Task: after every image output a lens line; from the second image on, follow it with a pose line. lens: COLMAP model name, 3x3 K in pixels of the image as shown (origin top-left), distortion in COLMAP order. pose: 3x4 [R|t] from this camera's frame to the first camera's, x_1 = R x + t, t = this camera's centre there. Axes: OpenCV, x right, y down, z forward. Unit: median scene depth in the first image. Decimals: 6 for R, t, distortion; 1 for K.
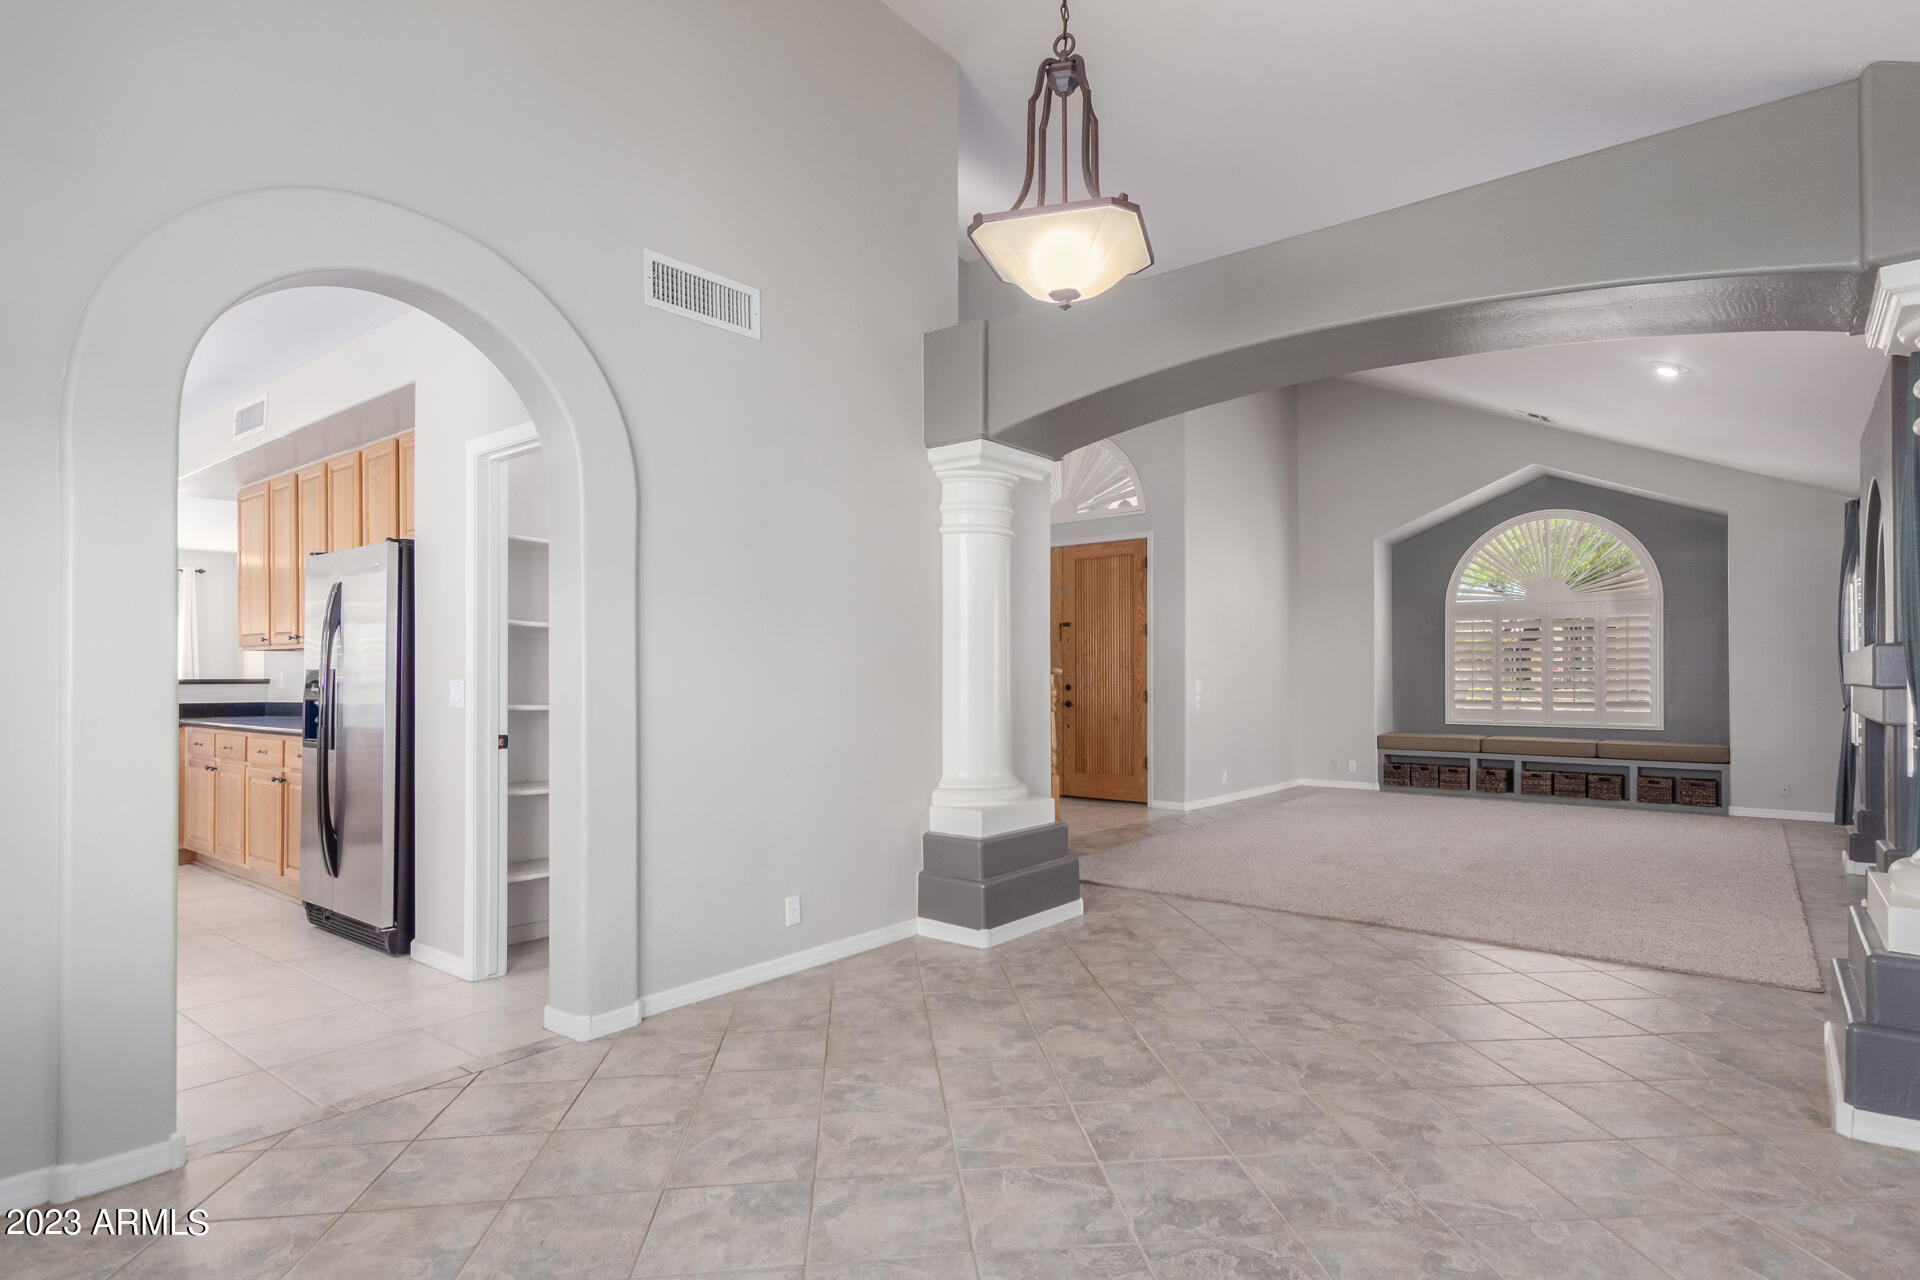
lens RADIAL K [[1003.3, 0, 1003.0], [0, 1003.3, 661.4], [0, 0, 1]] dist [0.015019, -0.000530]
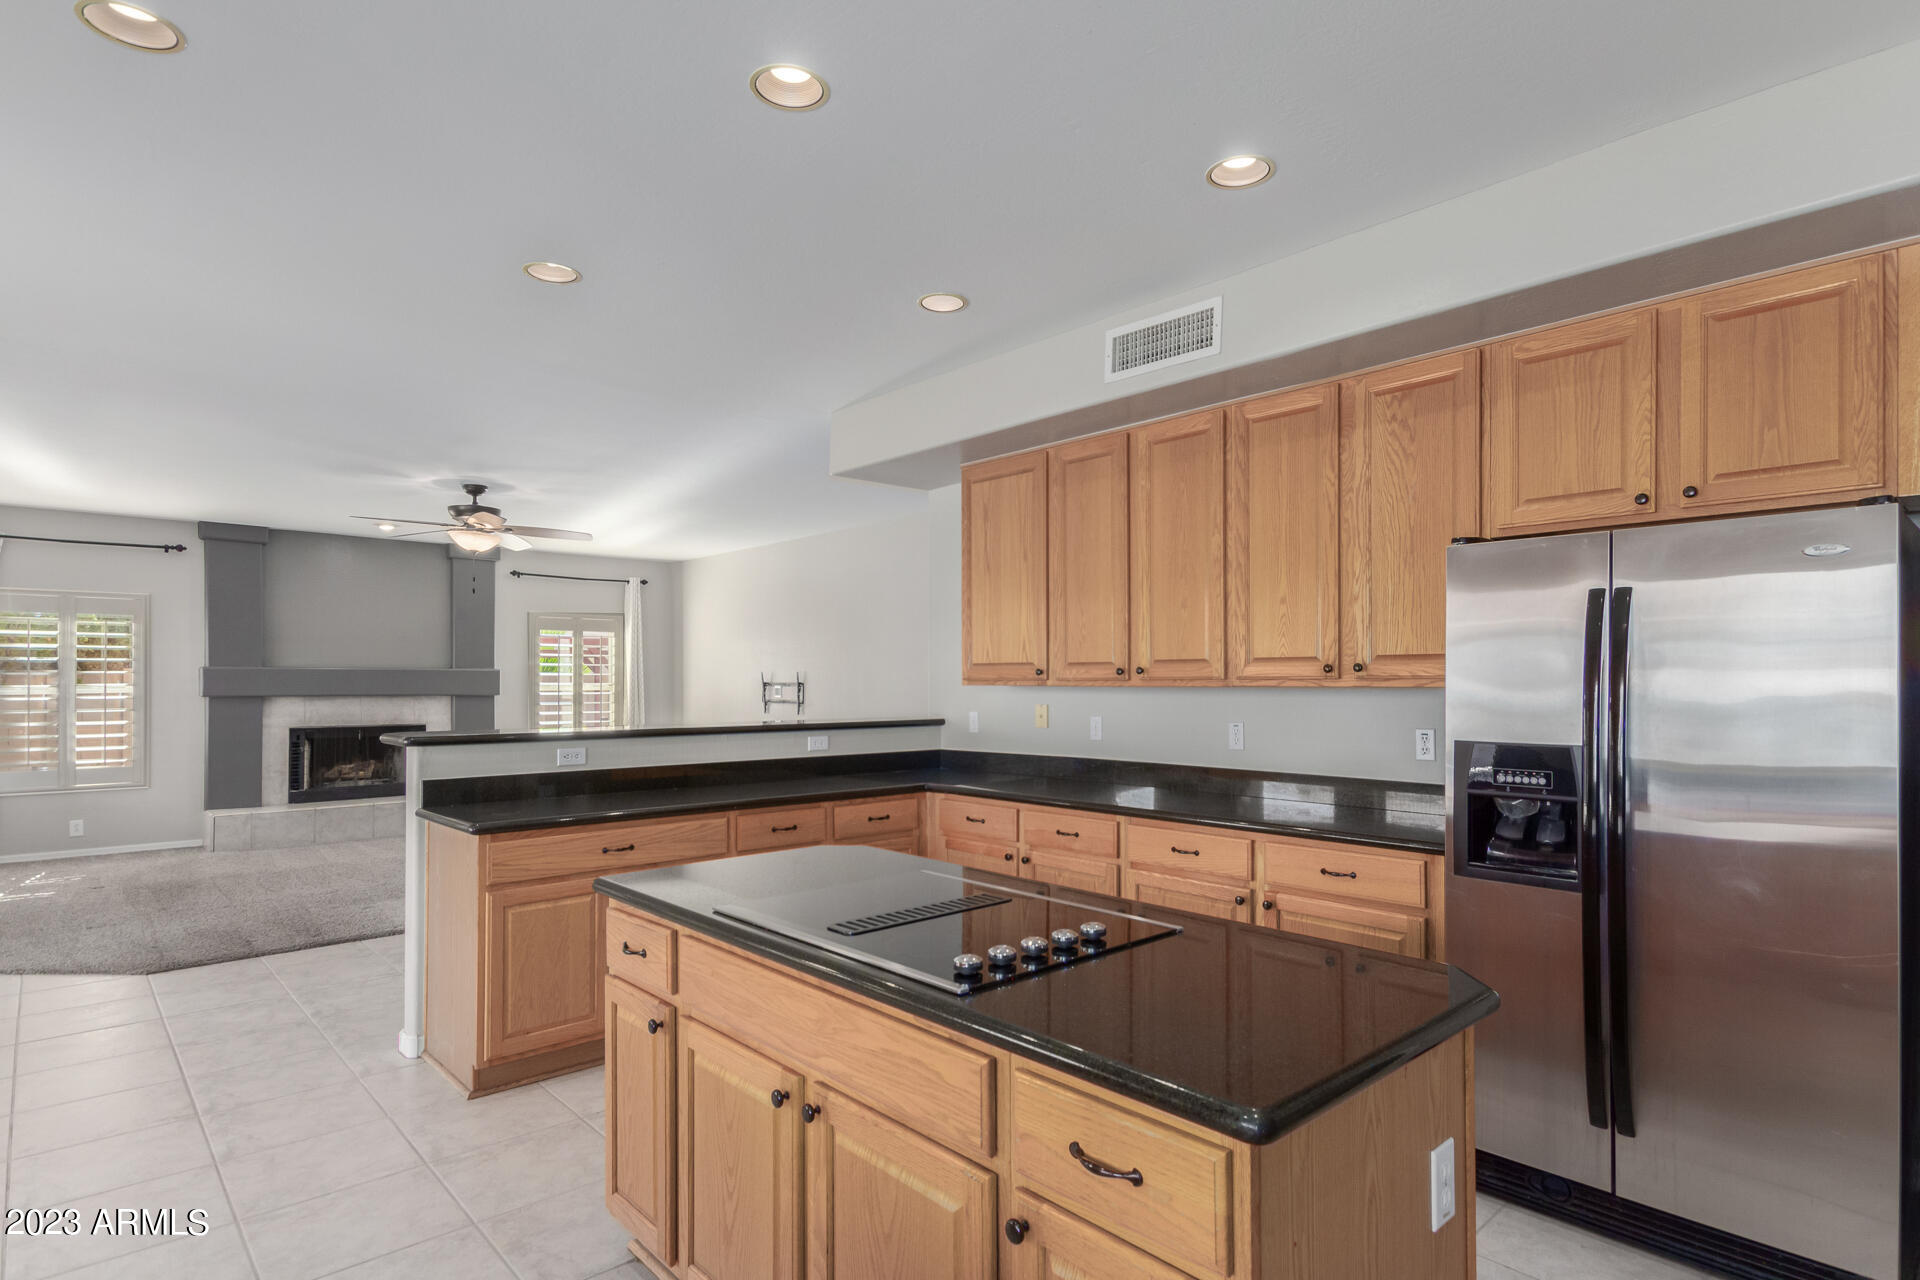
lens RADIAL K [[1003.3, 0, 978.8], [0, 1003.3, 673.2], [0, 0, 1]] dist [0.015019, -0.000530]
pose [[0.986184, 0.006218, -0.165538, -1.609825], [-0.005707, 0.999977, 0.003560, -0.057149], [0.165556, -0.002566, 0.986197, 0.721208]]
